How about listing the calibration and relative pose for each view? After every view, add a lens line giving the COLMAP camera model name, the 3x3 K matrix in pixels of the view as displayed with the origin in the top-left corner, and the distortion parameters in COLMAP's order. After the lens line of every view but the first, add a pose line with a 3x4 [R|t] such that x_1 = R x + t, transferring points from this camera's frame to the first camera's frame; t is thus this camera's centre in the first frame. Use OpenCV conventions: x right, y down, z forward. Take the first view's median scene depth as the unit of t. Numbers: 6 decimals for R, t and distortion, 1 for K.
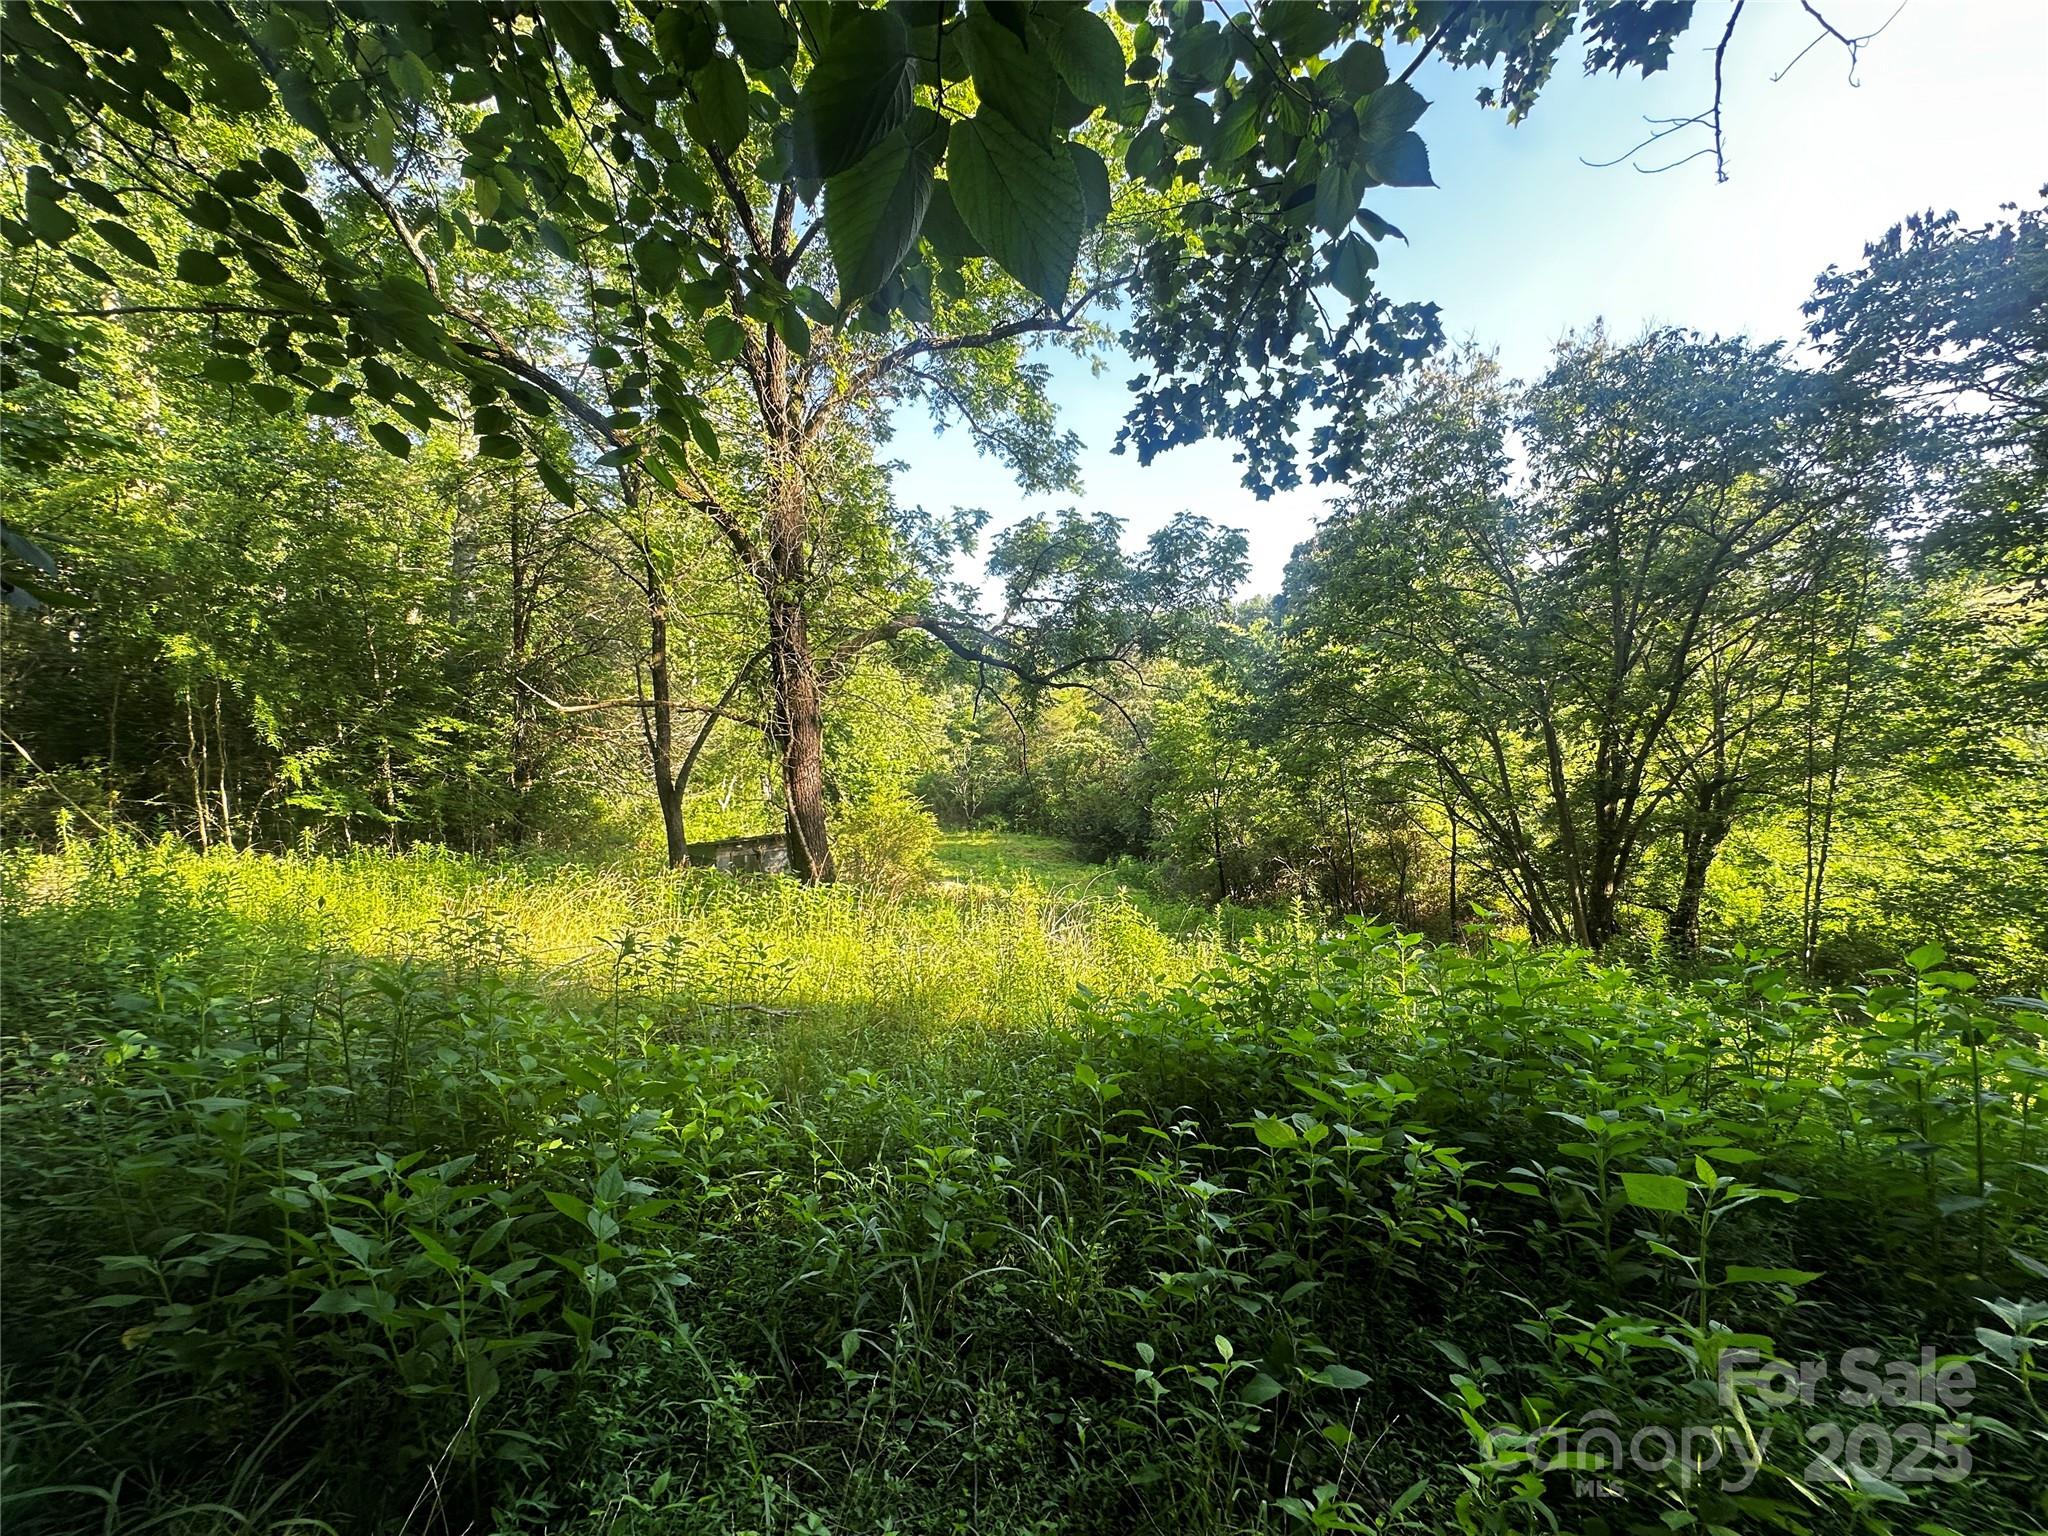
lens RADIAL K [[820.6, 0, 1024.4], [0, 820.6, 771.4], [0, 0, 1]] dist [-0.001820, 0.000102]
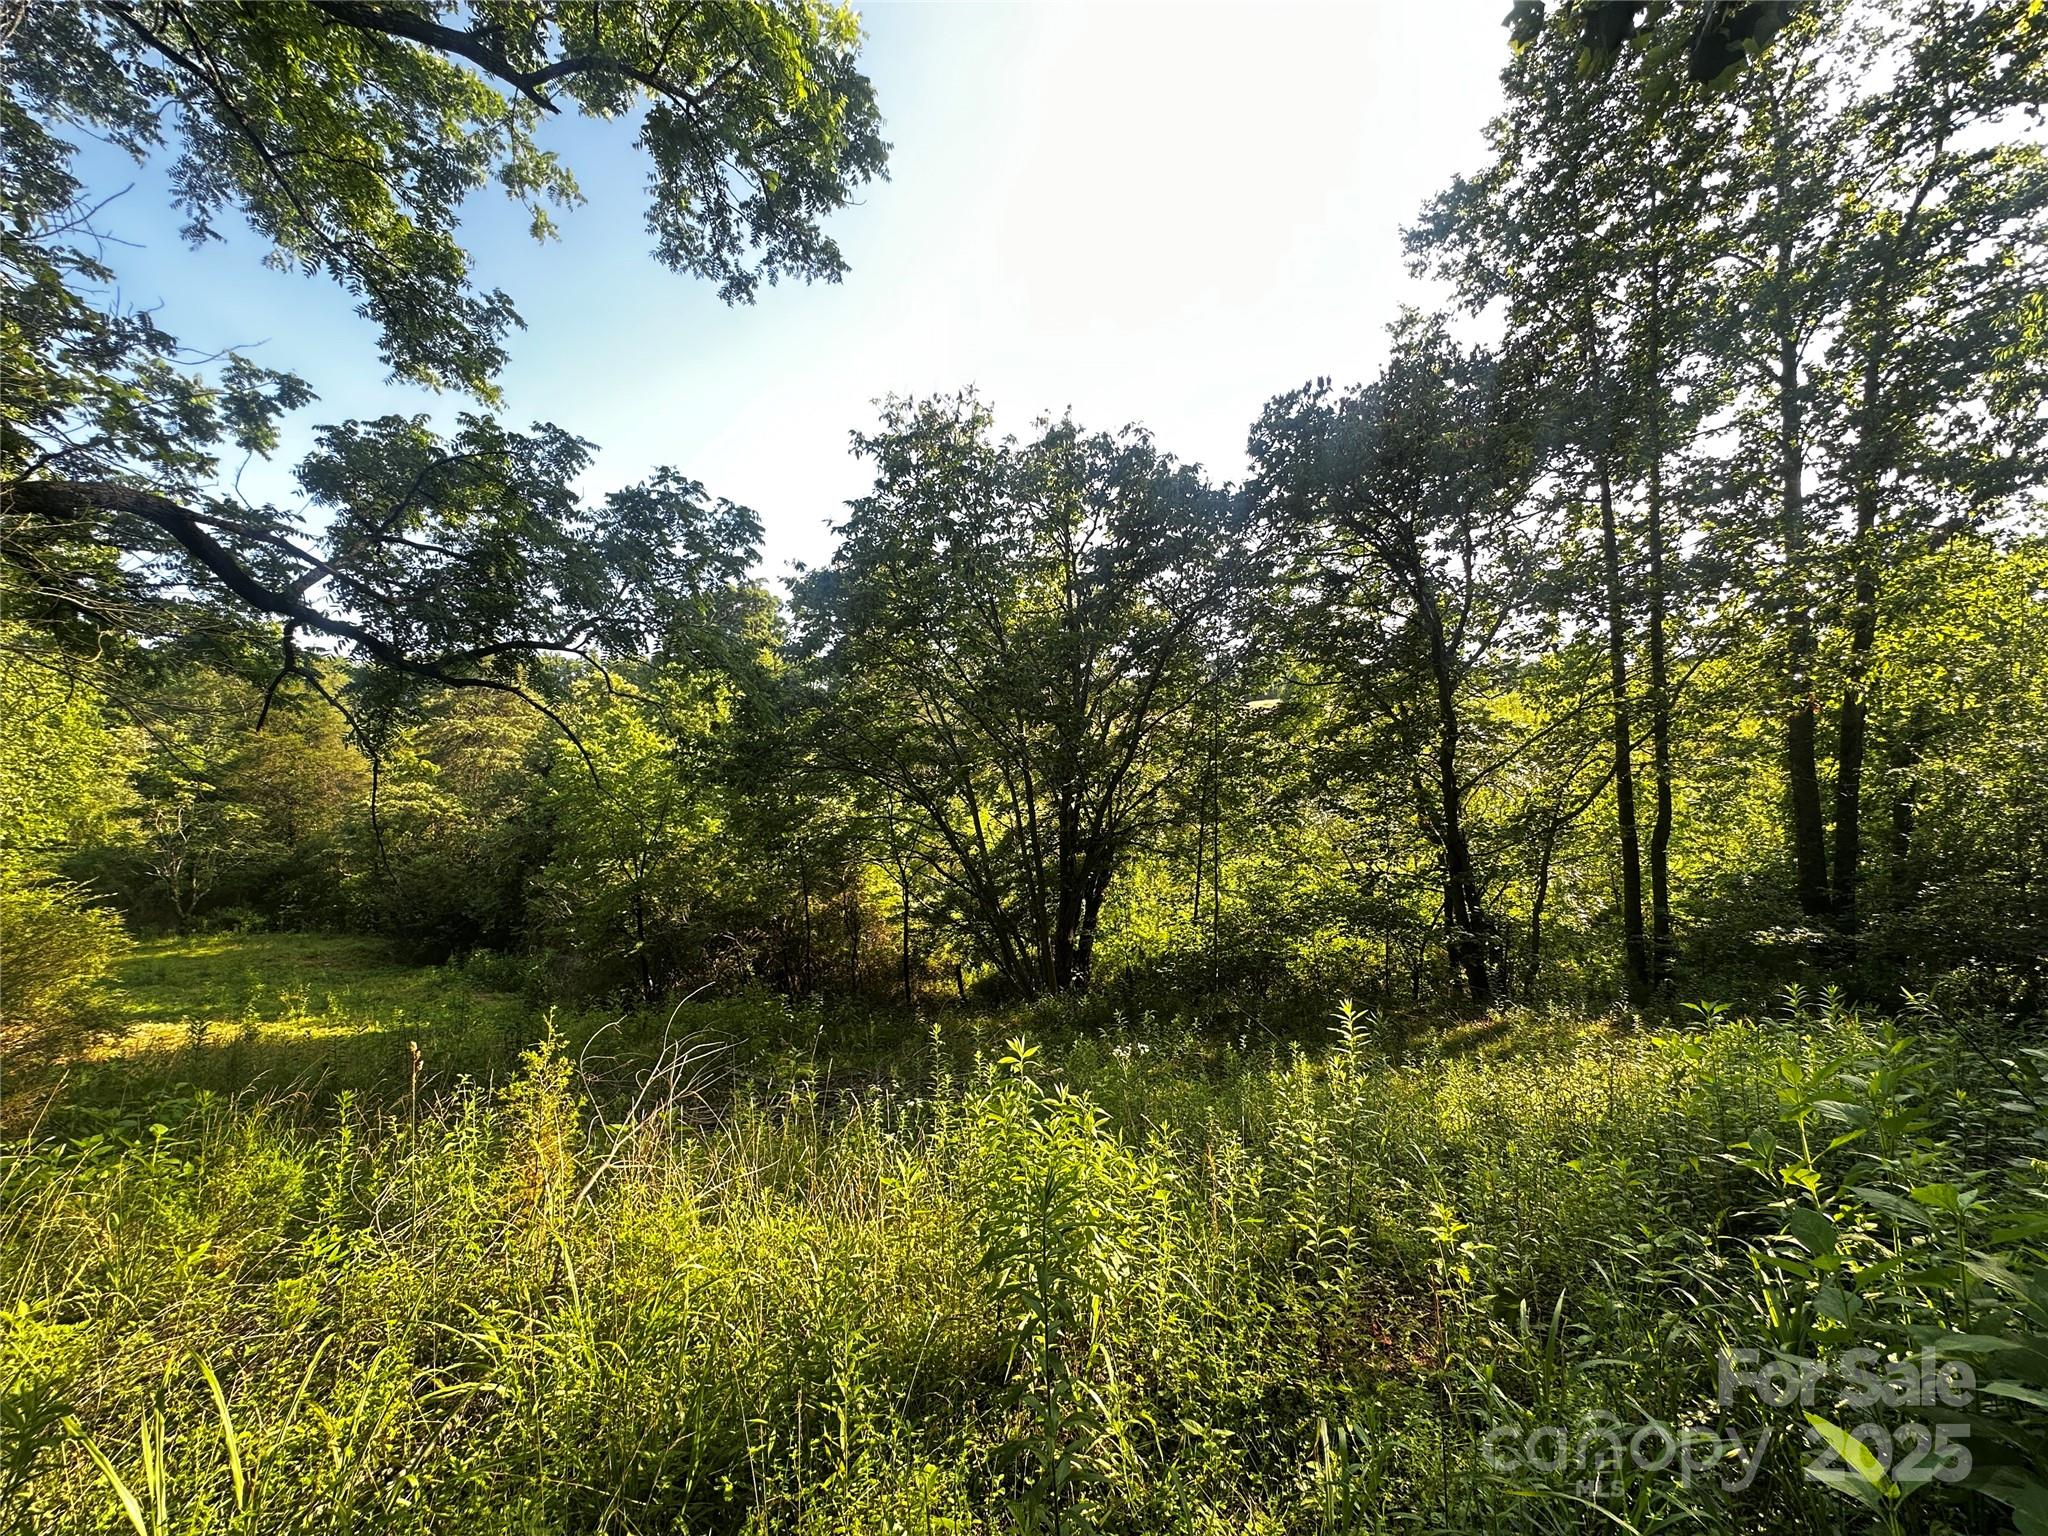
lens RADIAL K [[820.6, 0, 1024.4], [0, 820.6, 771.4], [0, 0, 1]] dist [-0.001820, 0.000102]
pose [[0.740744, 0.043379, 0.670385, -0.044214], [0.013856, 0.996714, -0.079805, 0.015095], [-0.671644, 0.068404, 0.737709, 0.226733]]
